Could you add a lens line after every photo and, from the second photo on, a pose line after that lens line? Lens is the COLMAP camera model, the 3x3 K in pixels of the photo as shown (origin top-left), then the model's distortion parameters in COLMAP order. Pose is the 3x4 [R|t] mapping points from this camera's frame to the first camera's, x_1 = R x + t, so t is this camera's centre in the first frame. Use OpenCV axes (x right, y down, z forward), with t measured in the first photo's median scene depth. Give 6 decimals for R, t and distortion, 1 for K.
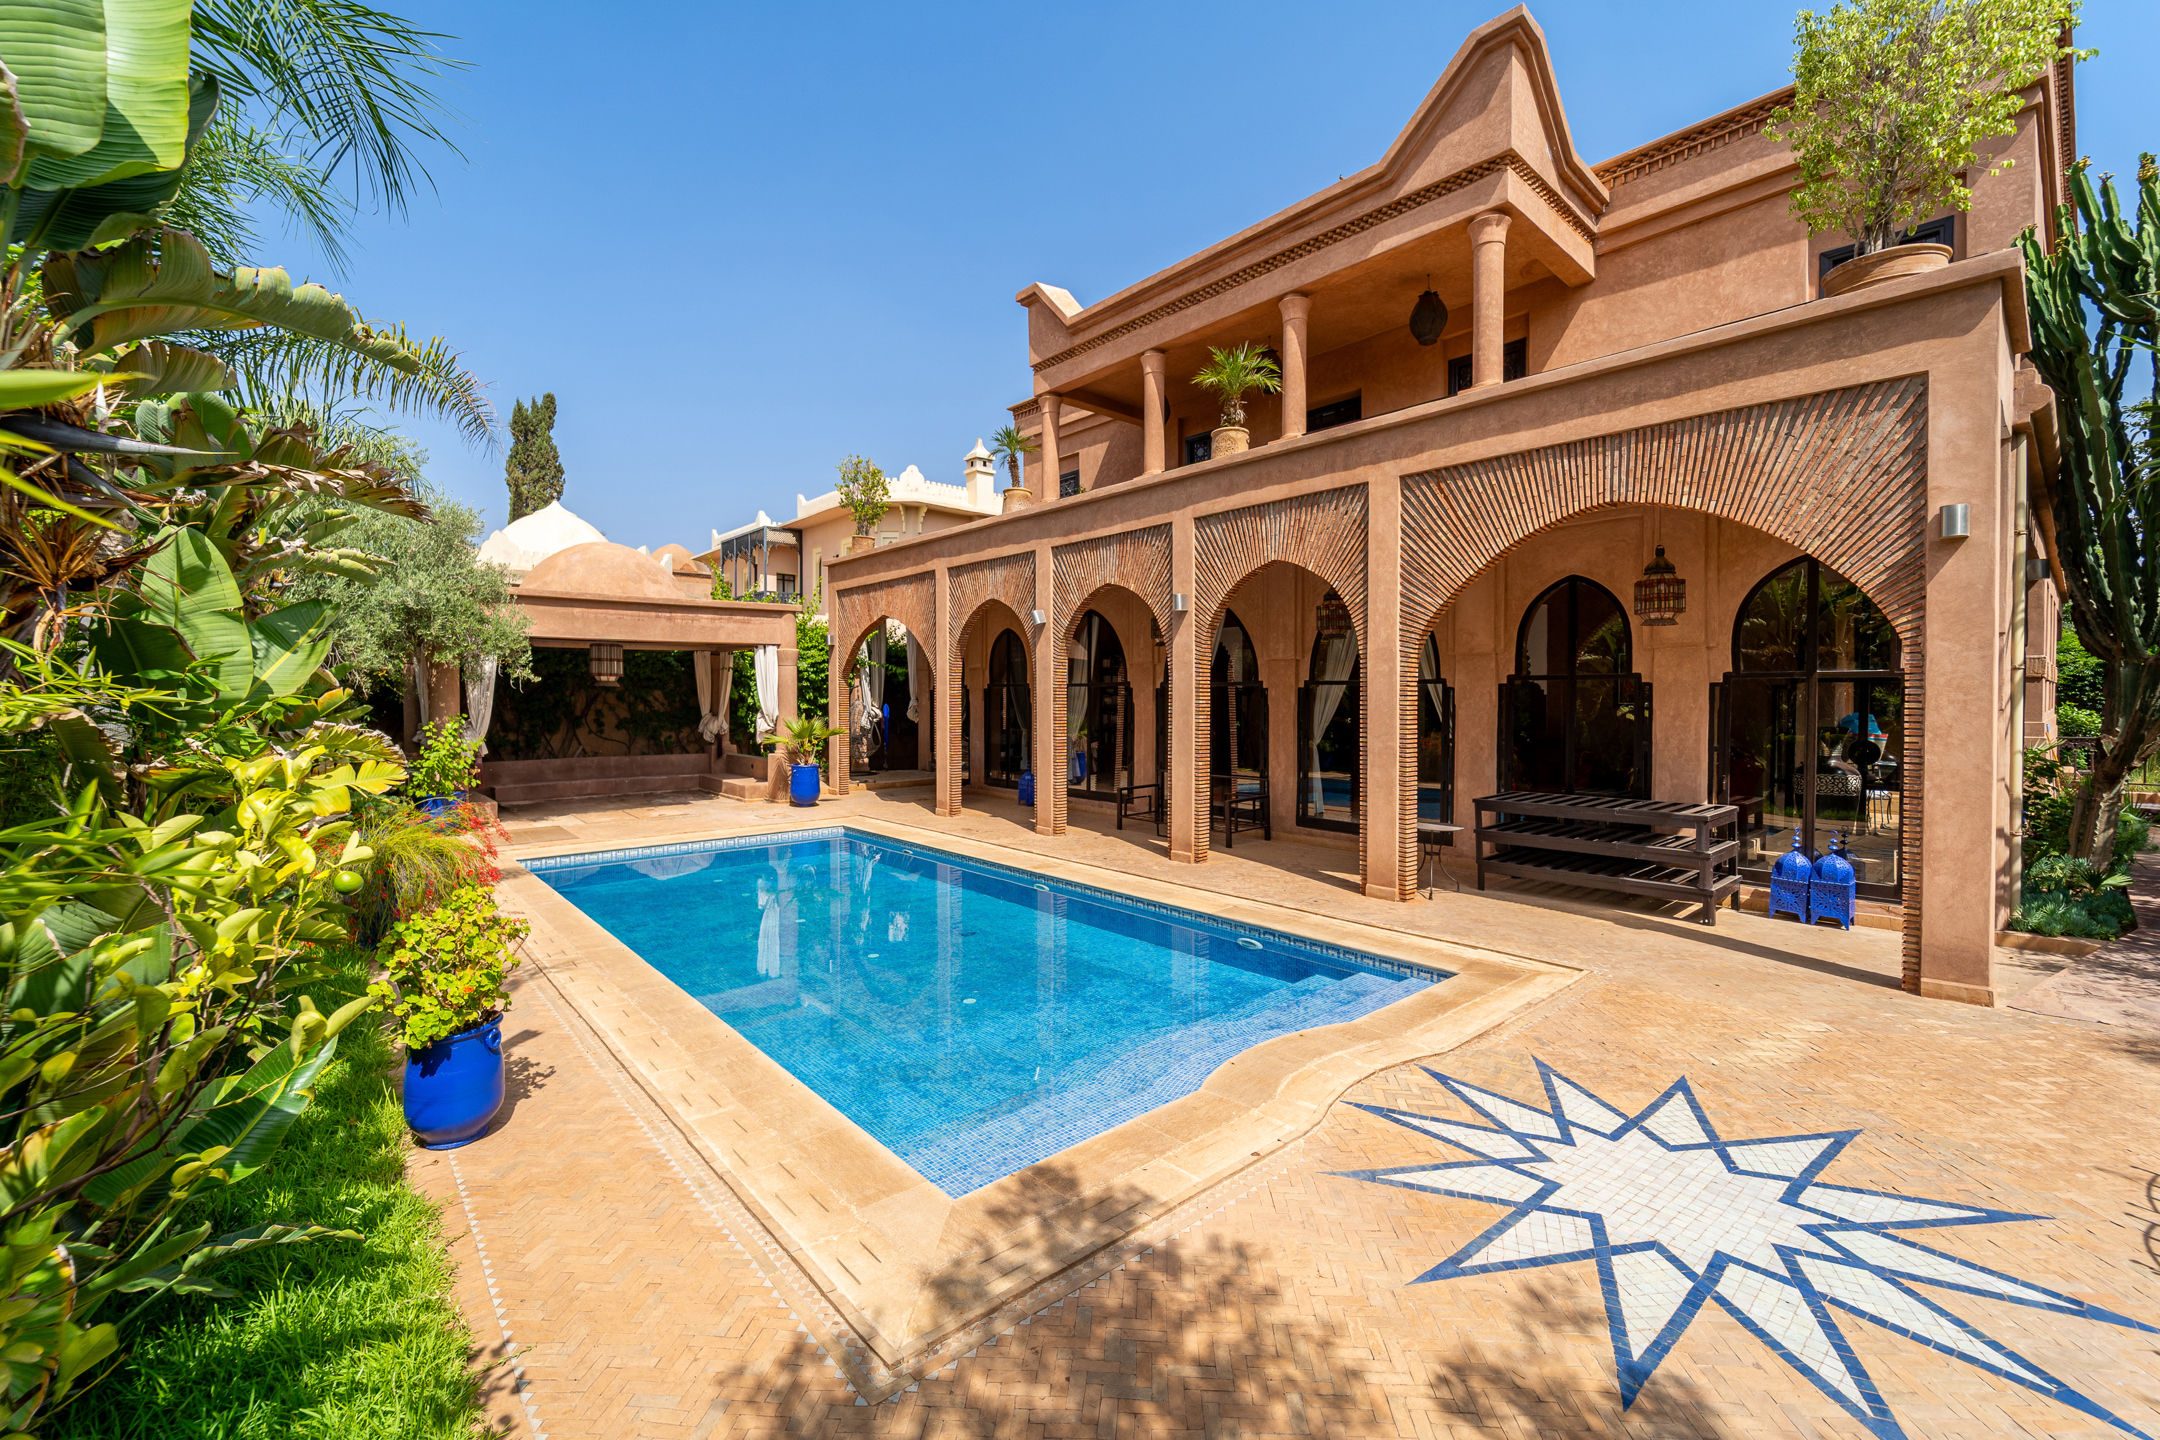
lens RADIAL K [[880.1, 0, 1081.6], [0, 880.1, 716.4], [0, 0, 1]] dist [-0.000470, -0.000439]
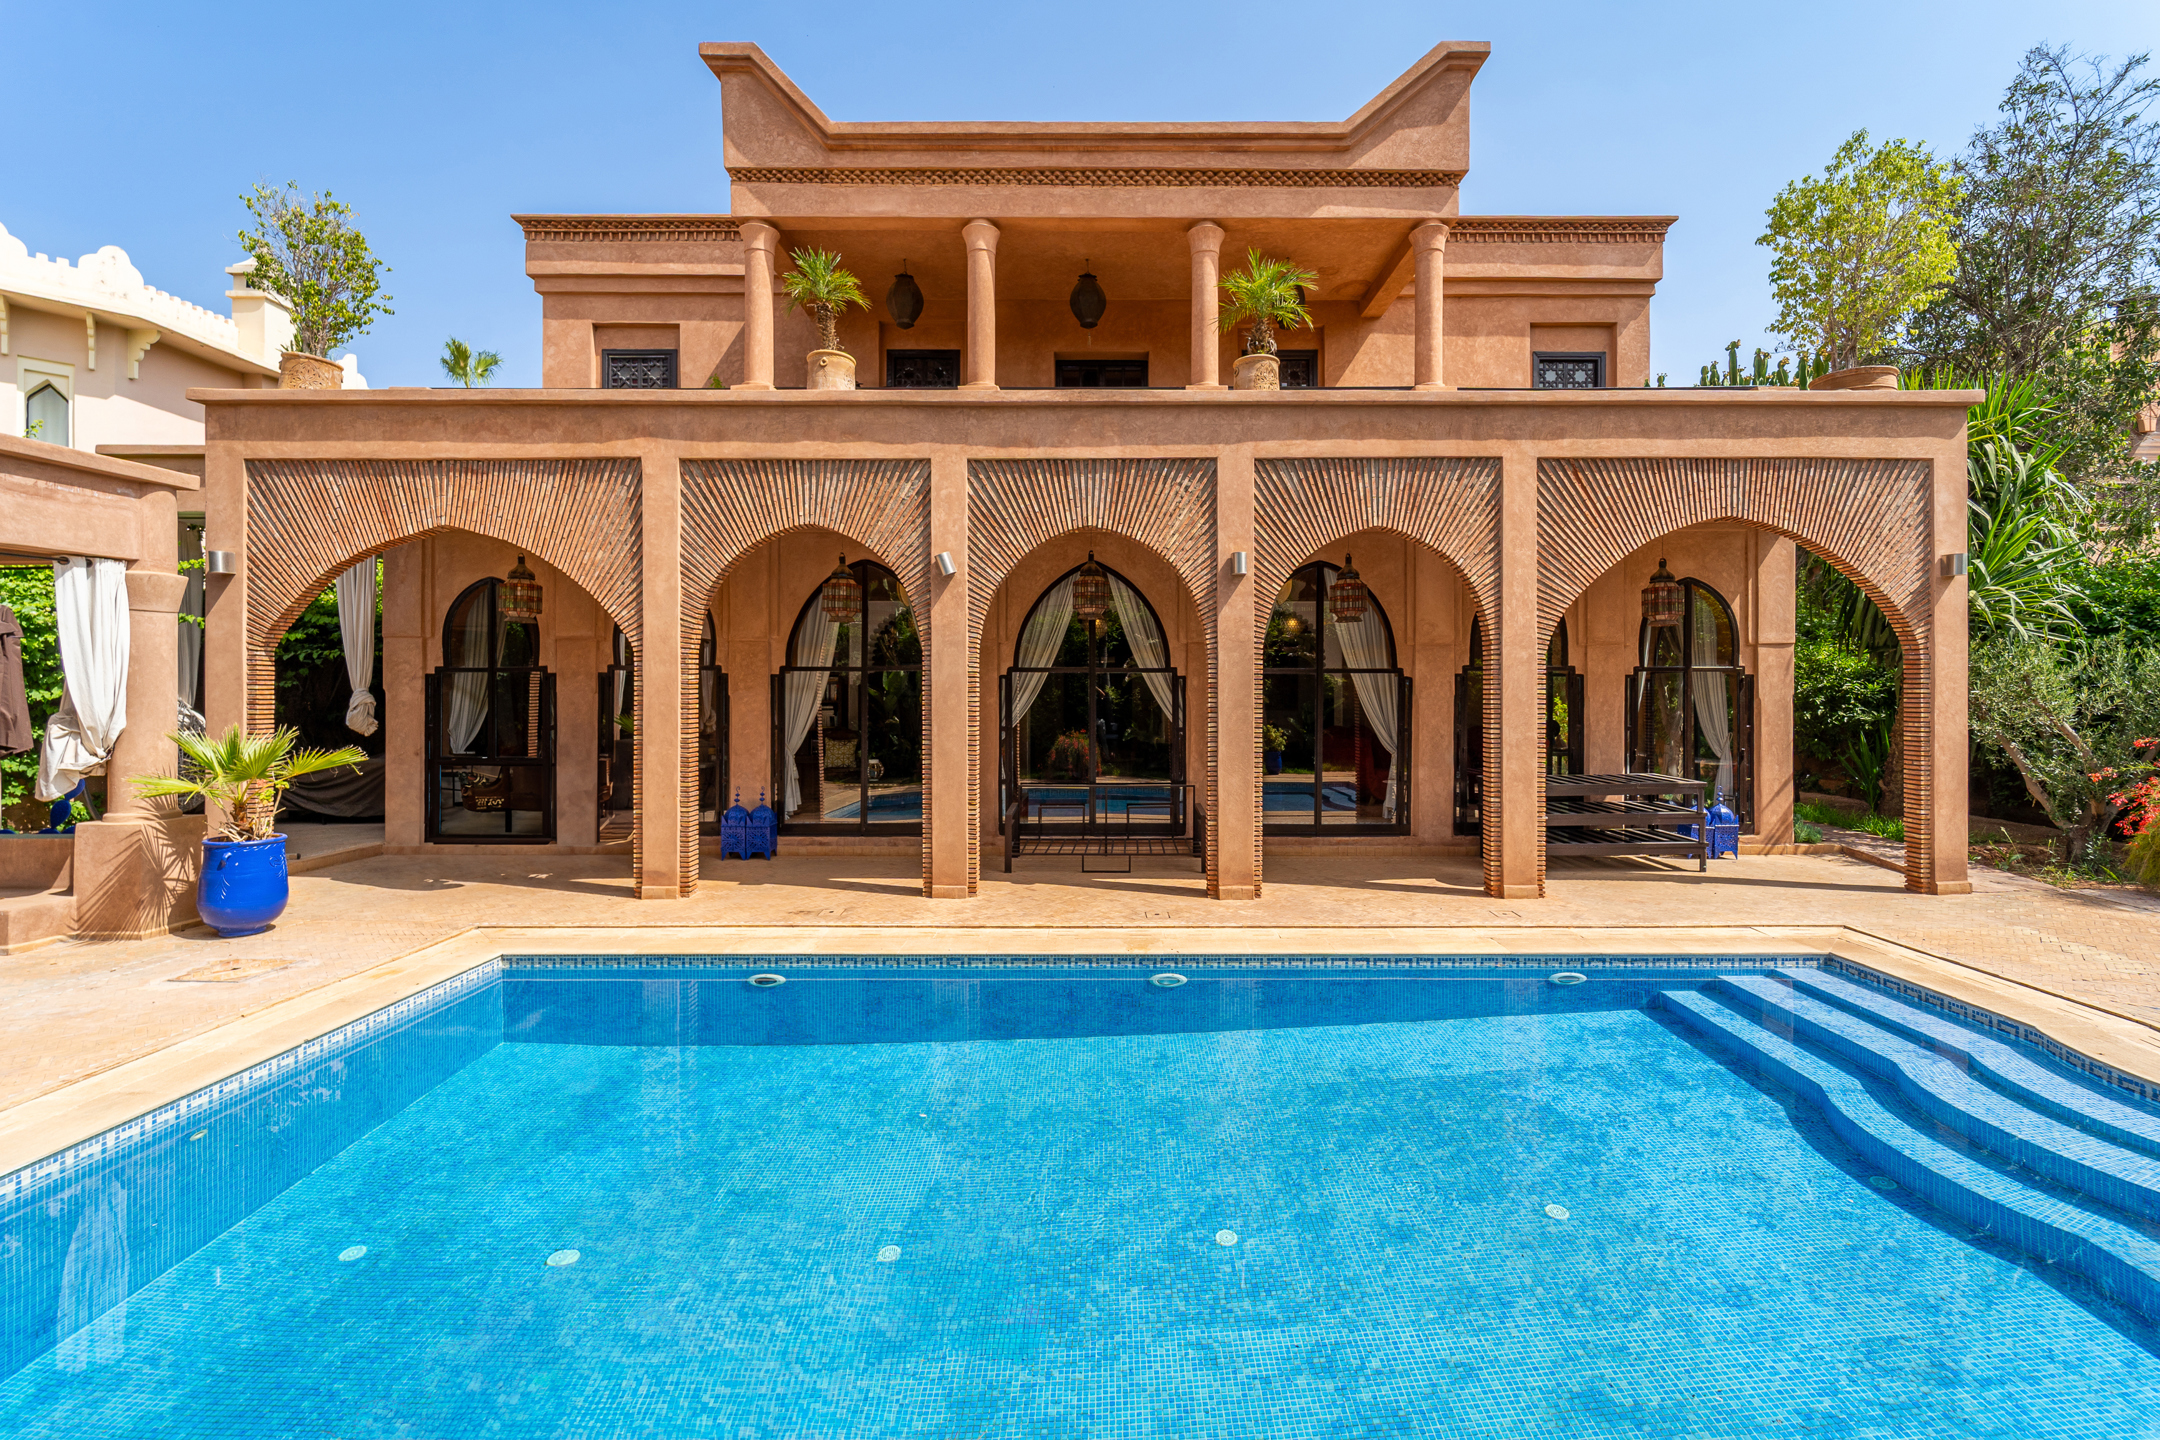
lens RADIAL K [[846.6, 0, 1133.5], [0, 846.6, 708.5], [0, 0, 1]] dist [0.001286, -0.000227]
pose [[0.656253, -0.019338, 0.754293, -0.494414], [0.018303, 0.999785, 0.009708, -0.010741], [-0.754319, 0.007435, 0.656466, 0.559835]]
